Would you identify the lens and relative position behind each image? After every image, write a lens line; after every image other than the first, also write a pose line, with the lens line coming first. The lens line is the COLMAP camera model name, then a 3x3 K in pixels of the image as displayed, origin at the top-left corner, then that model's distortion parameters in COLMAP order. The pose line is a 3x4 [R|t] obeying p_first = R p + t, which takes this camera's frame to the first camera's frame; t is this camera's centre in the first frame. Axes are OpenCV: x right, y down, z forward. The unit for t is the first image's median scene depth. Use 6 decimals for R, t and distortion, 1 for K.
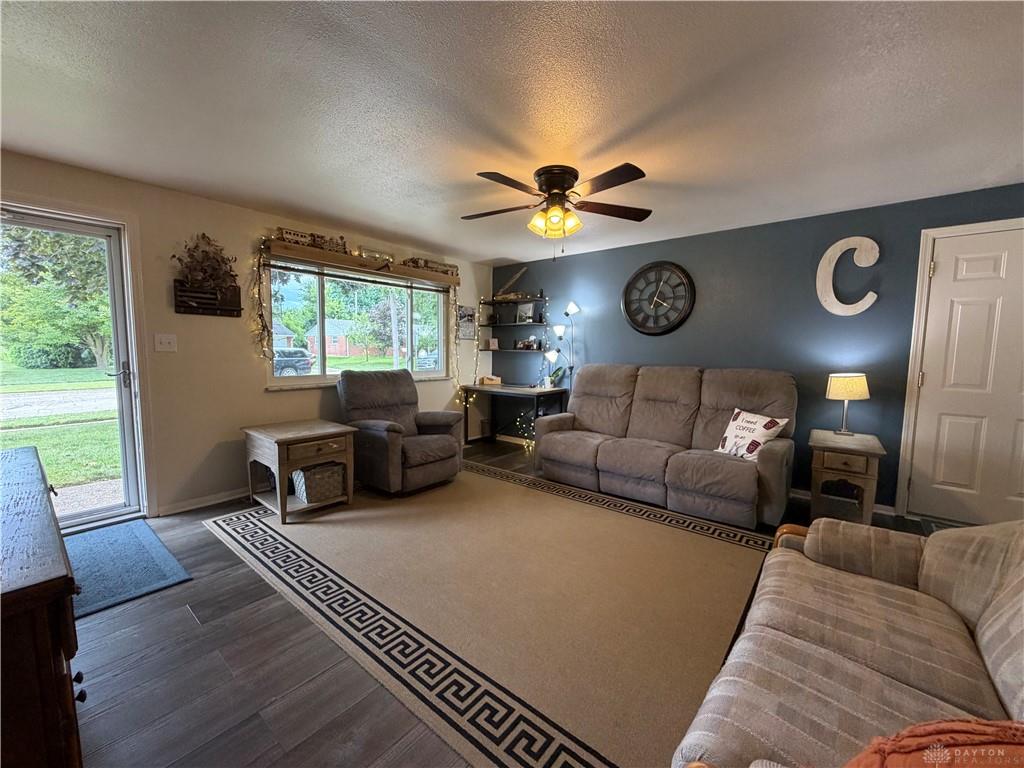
lens RADIAL K [[409.5, 0, 504.9], [0, 409.5, 386.4], [0, 0, 1]] dist [-0.000263, -0.000079]
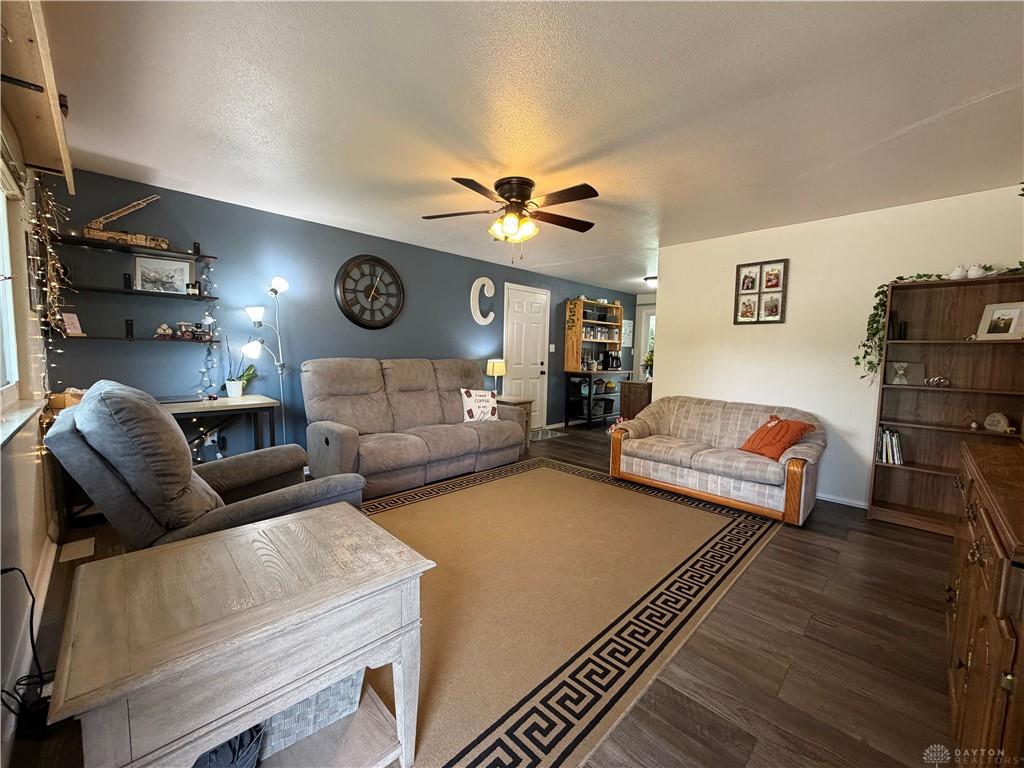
lens RADIAL K [[409.5, 0, 504.9], [0, 409.5, 386.4], [0, 0, 1]] dist [-0.000263, -0.000079]
pose [[0.101166, -0.093617, 0.990455, -0.641825], [0.066448, 0.993976, 0.087163, -0.052135], [-0.992648, 0.056995, 0.106777, 0.601699]]
